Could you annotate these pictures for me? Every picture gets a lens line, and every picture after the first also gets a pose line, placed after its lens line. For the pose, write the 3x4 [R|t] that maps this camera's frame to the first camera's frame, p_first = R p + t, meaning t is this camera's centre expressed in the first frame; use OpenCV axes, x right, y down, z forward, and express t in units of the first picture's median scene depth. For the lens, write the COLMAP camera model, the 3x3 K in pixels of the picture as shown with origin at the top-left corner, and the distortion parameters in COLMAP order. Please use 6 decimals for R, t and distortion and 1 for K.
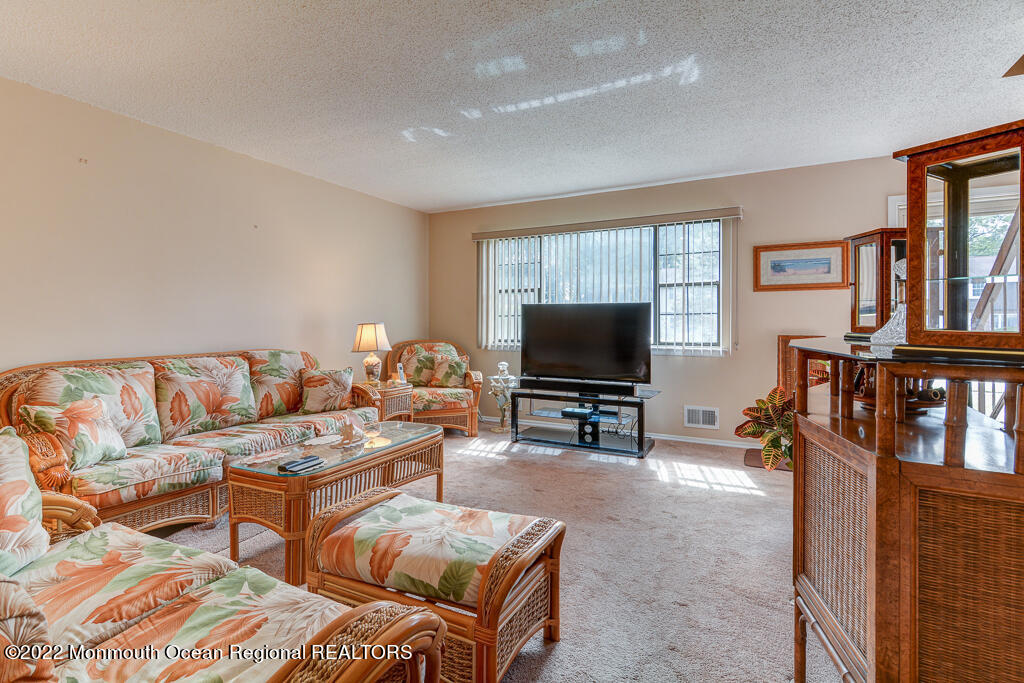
lens RADIAL K [[489.1, 0, 510.3], [0, 489.1, 320.0], [0, 0, 1]] dist [0.016435, -0.010466]
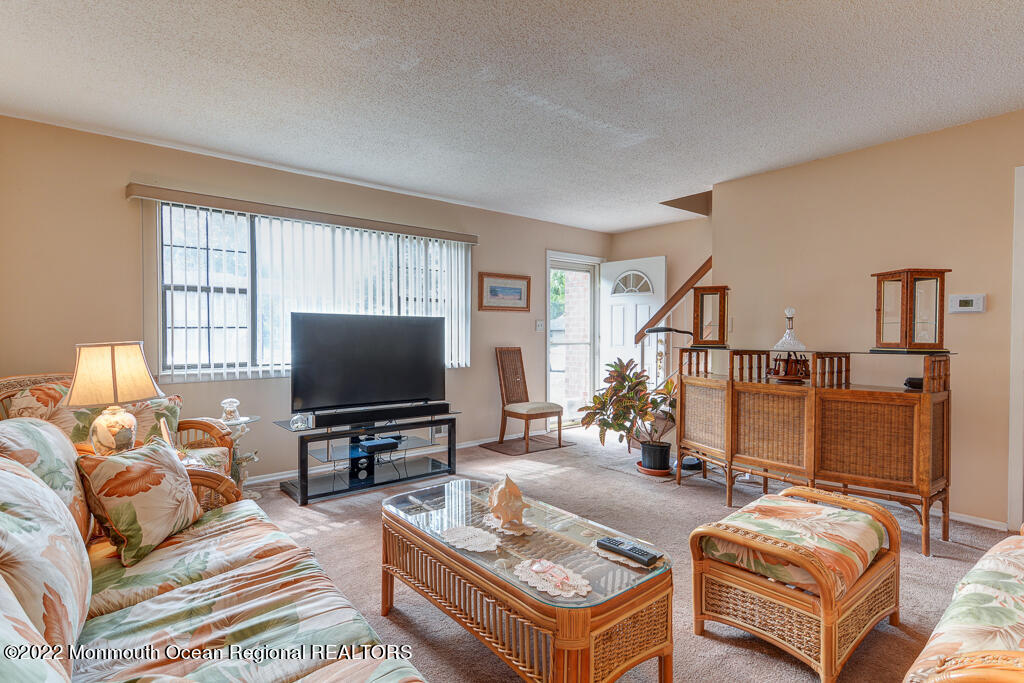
lens RADIAL K [[509.8, 0, 510.8], [0, 509.8, 344.2], [0, 0, 1]] dist [0.019666, 0.000019]
pose [[0.396992, -0.015629, 0.917689, -0.589364], [-0.006839, 0.999777, 0.019985, -0.002996], [-0.917797, -0.014210, 0.396796, 0.451763]]
